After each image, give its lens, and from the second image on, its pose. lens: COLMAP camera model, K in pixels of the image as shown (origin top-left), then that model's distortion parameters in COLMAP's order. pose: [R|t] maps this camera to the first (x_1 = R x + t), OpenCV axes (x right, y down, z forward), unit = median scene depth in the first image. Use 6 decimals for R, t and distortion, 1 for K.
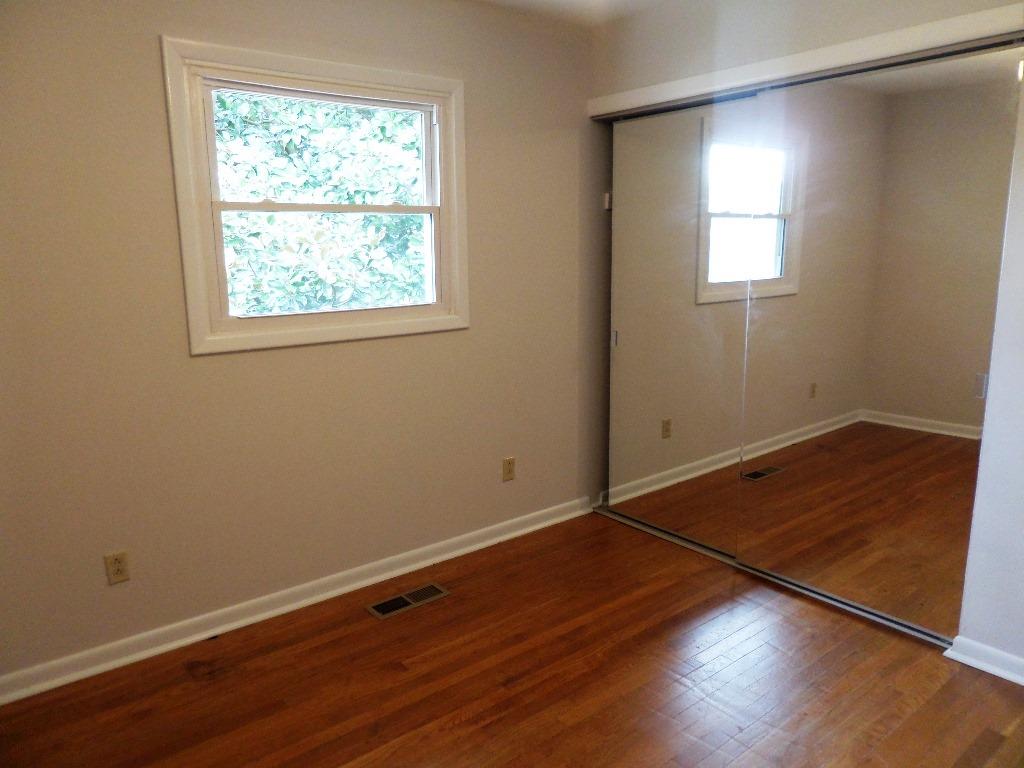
lens RADIAL K [[707.3, 0, 512.0], [0, 707.3, 384.0], [0, 0, 1]] dist [-0.002014, 0.000994]
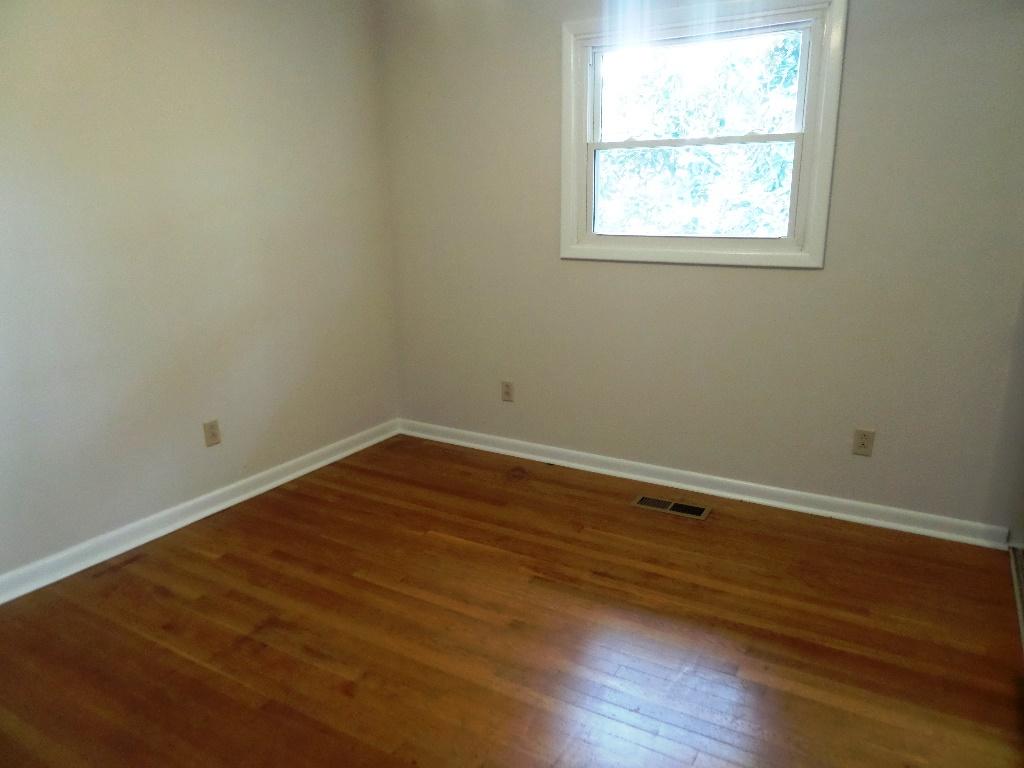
lens RADIAL K [[728.0, 0, 512.0], [0, 728.0, 384.0], [0, 0, 1]] dist [-0.013667, -0.000820]
pose [[0.375704, 0.249774, -0.892446, 0.810021], [-0.167313, 0.965452, 0.199771, -0.069255], [0.911511, 0.074264, 0.404515, 0.345693]]
